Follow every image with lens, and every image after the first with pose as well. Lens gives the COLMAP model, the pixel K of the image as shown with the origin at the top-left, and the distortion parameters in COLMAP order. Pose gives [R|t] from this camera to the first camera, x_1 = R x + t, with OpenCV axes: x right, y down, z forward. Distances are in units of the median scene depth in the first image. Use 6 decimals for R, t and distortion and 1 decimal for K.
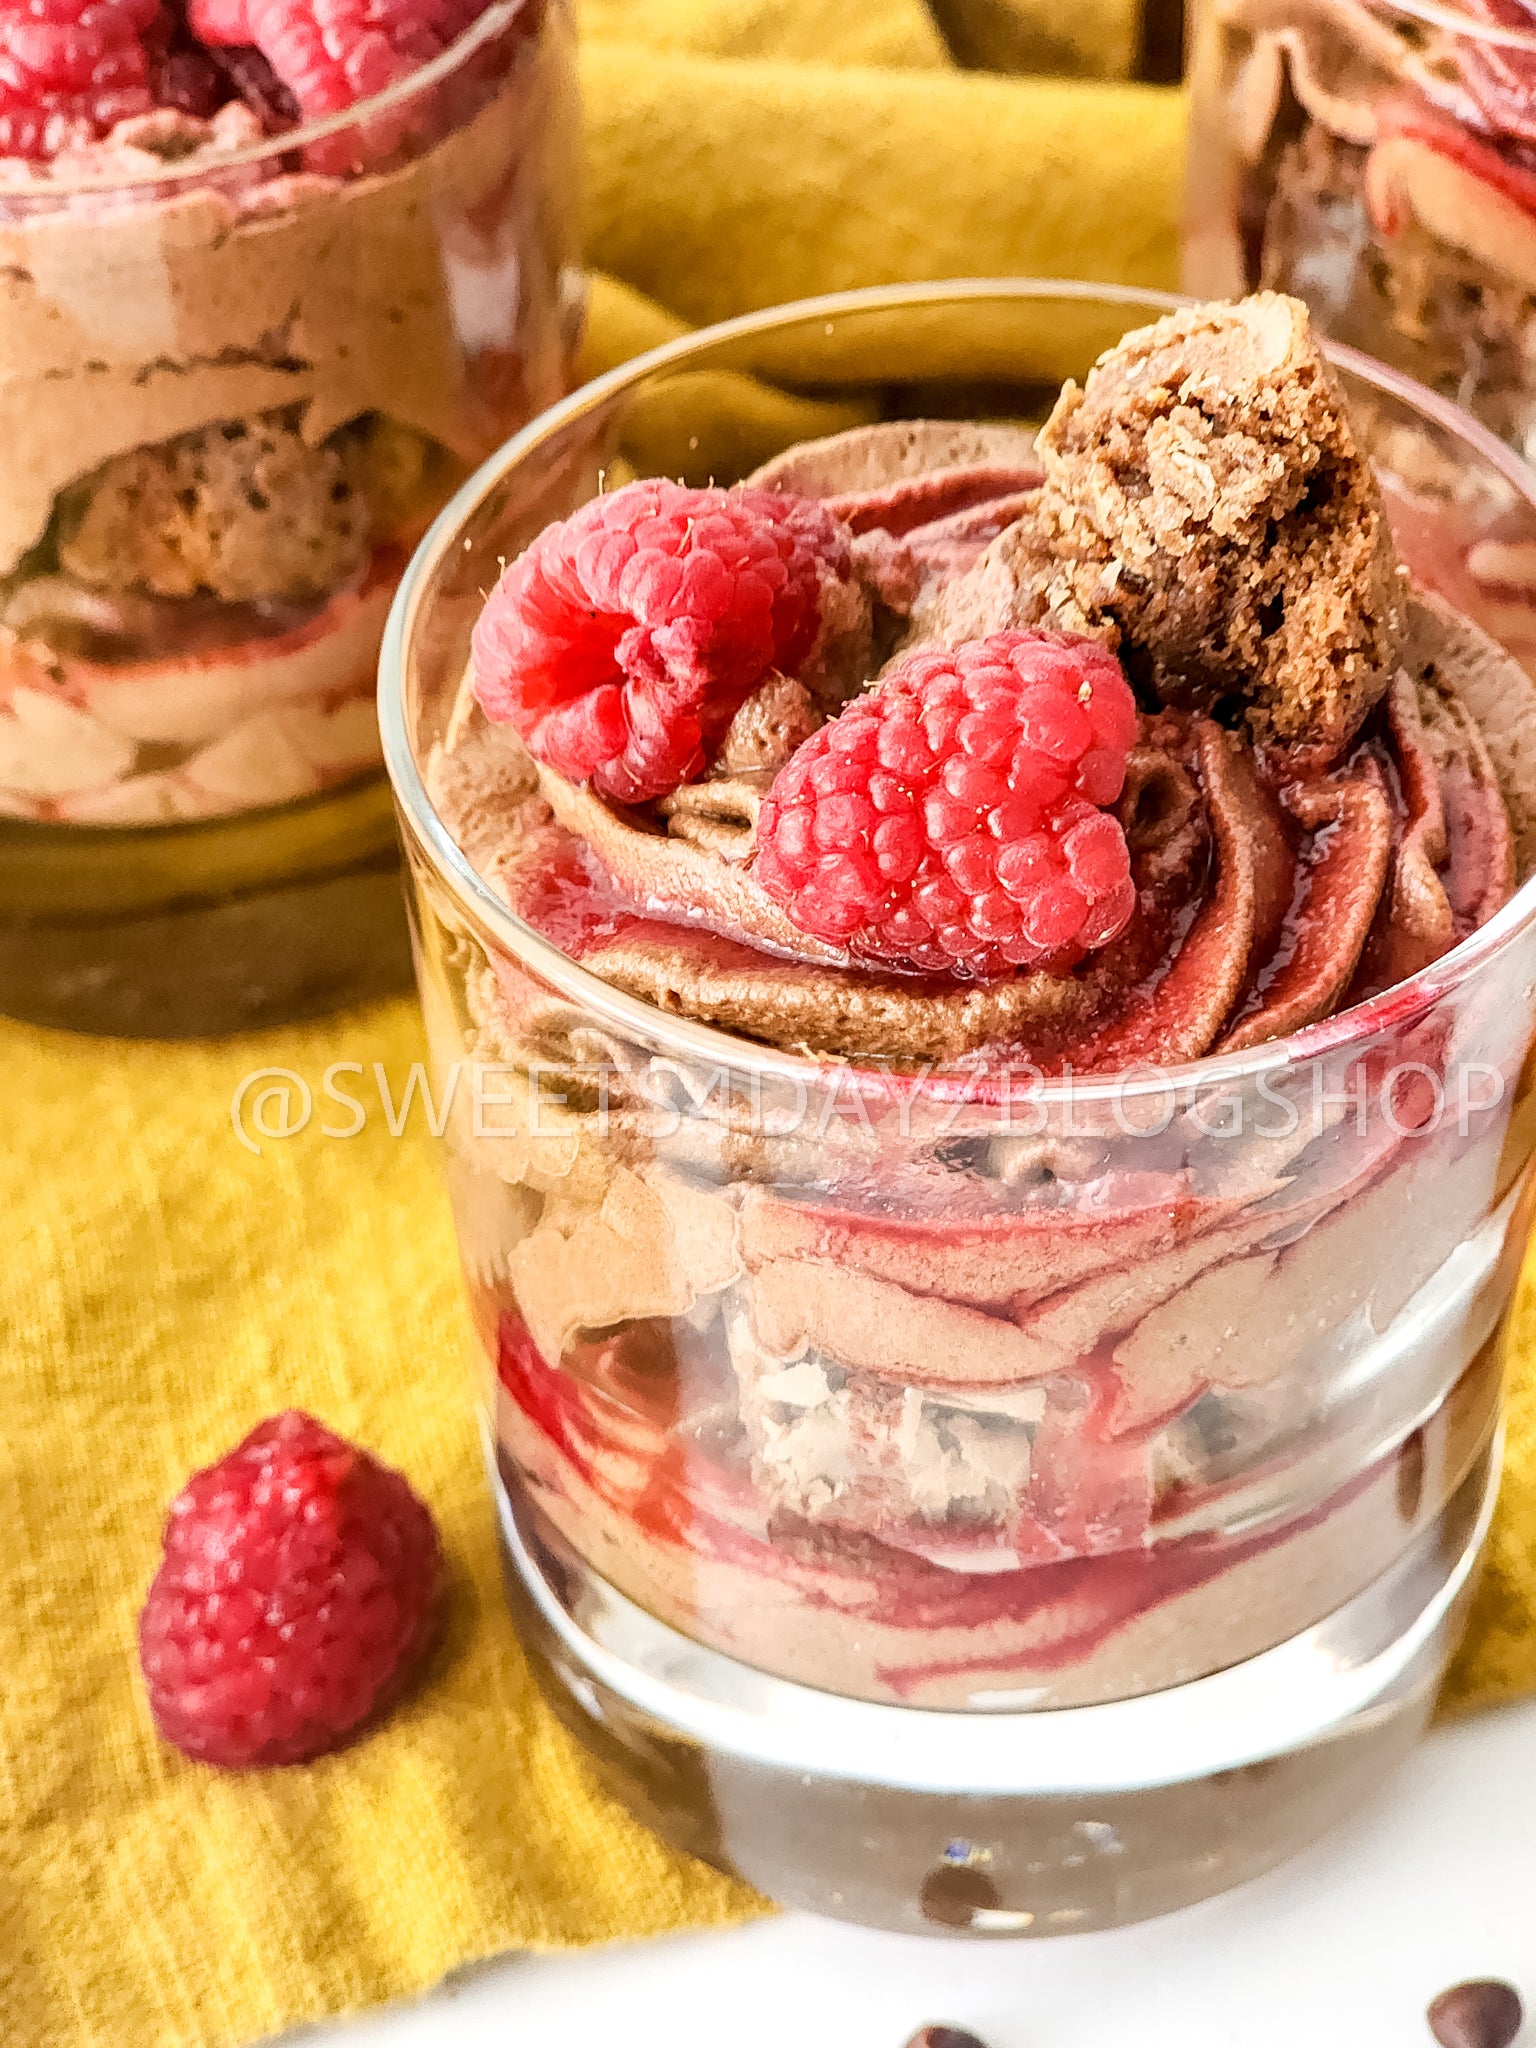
lens RADIAL K [[4110.7, 0, 768.0], [0, 4110.7, 1024.0], [0, 0, 1]] dist [-0.267752, 7.130930]
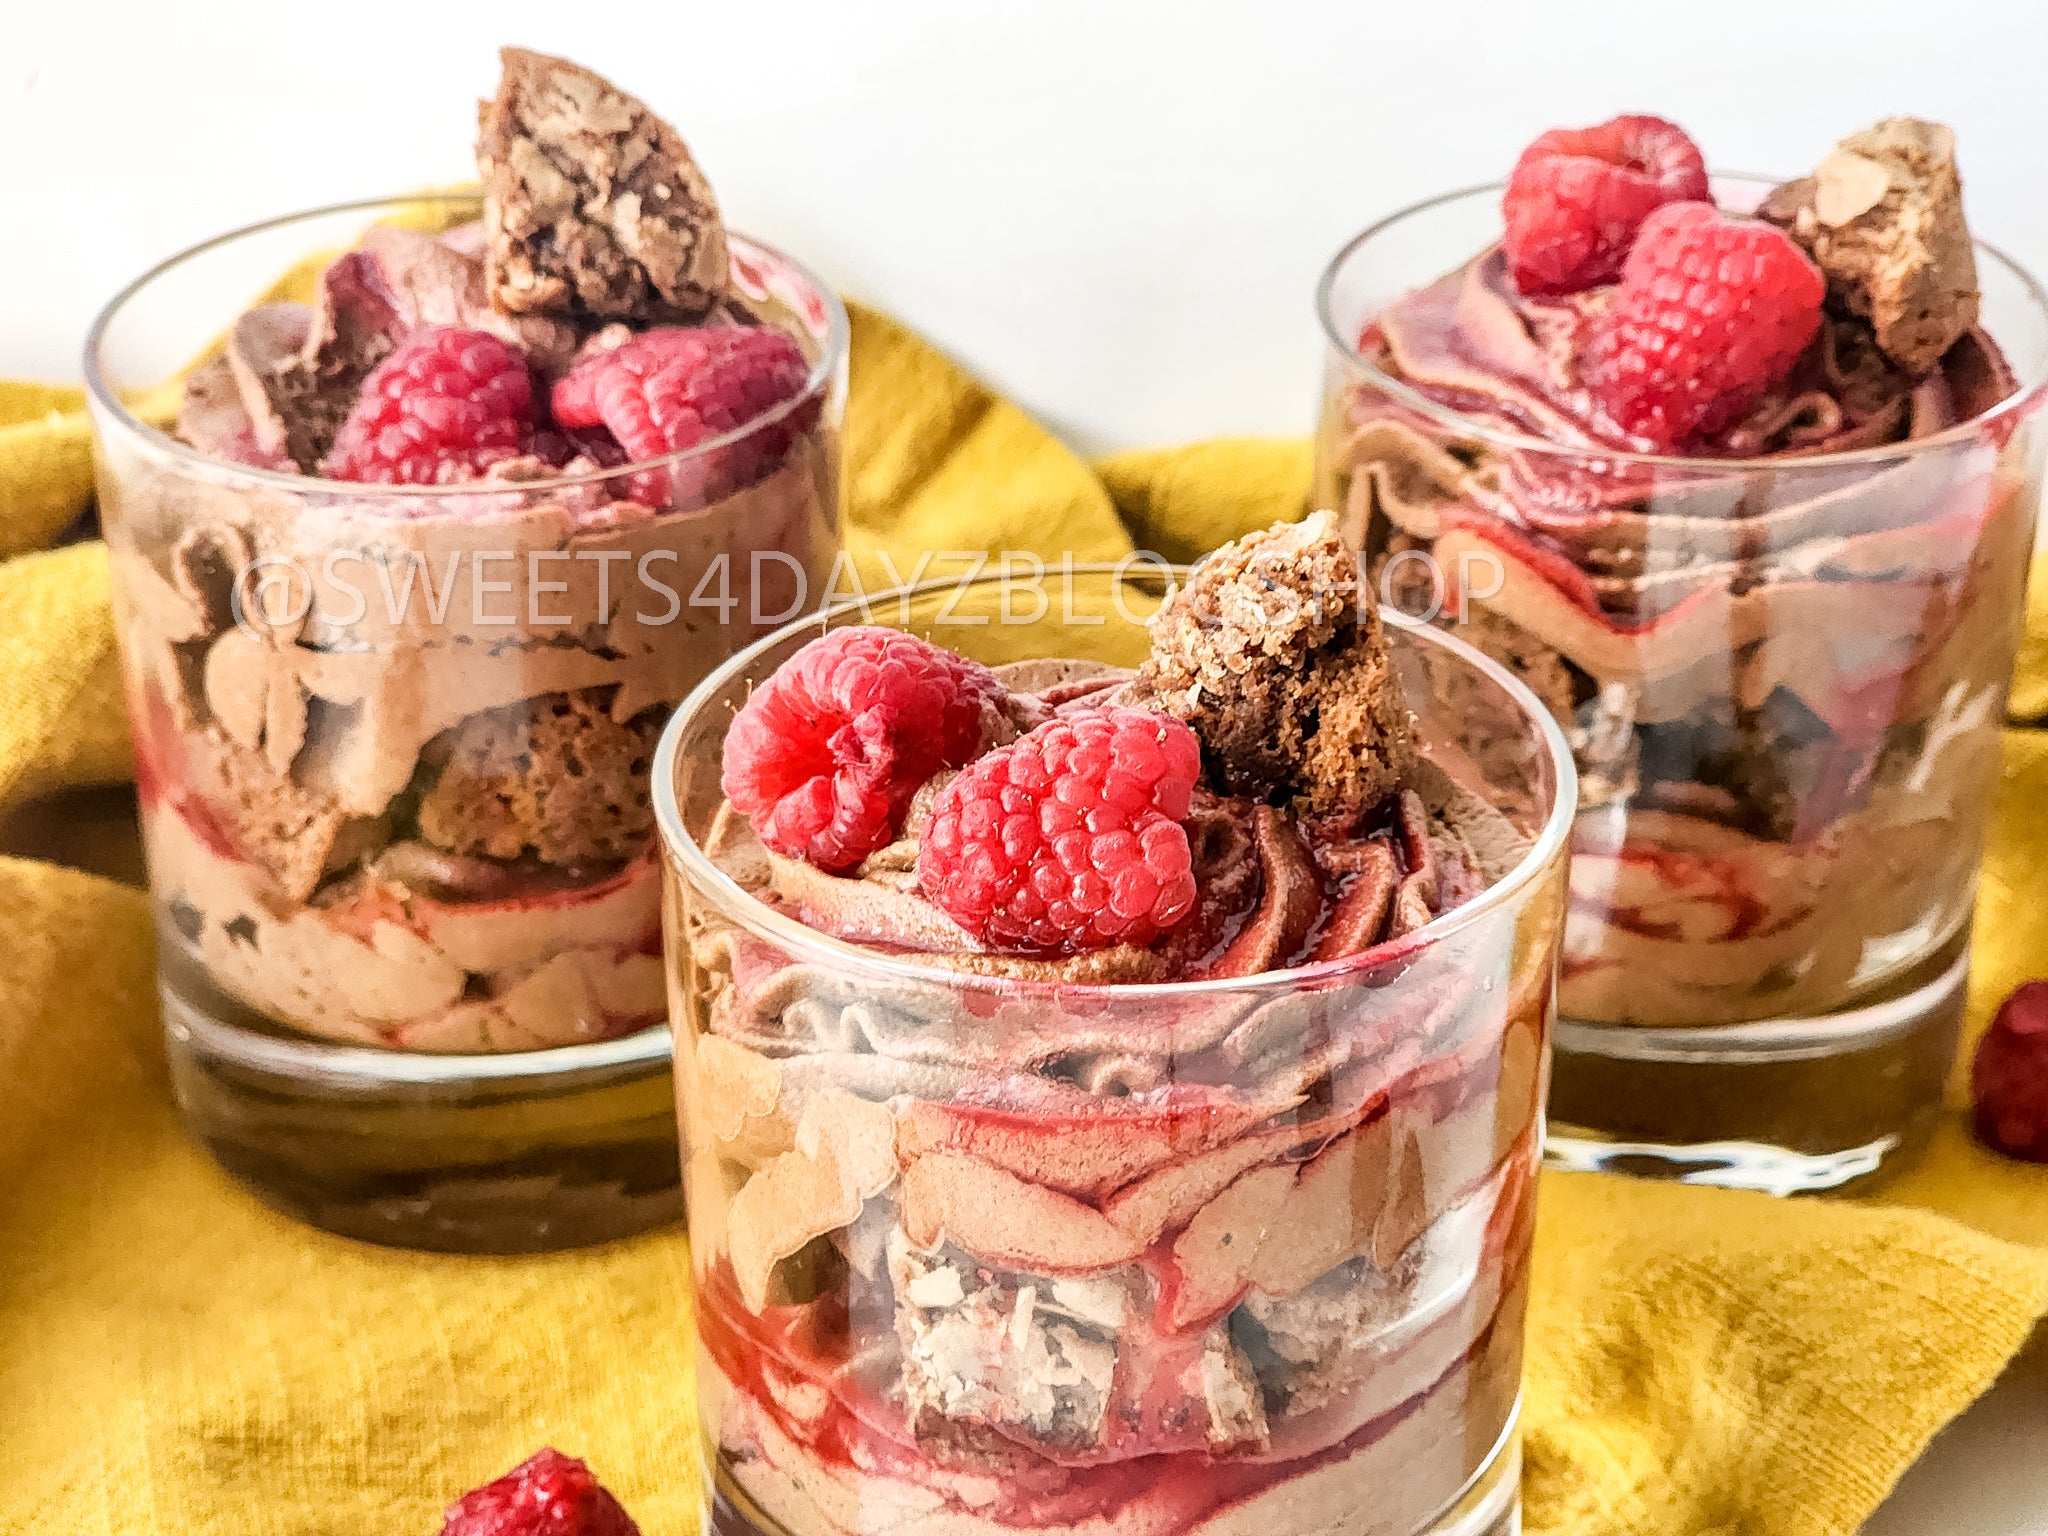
lens RADIAL K [[4110.7, 0, 1024.0], [0, 4110.7, 768.0], [0, 0, 1]] dist [-0.267752, 7.130930]
pose [[0.999176, 0.033890, -0.022346, 0.059258], [-0.038789, 0.959380, -0.279437, 0.299396], [0.011969, 0.280074, 0.959904, -0.303799]]
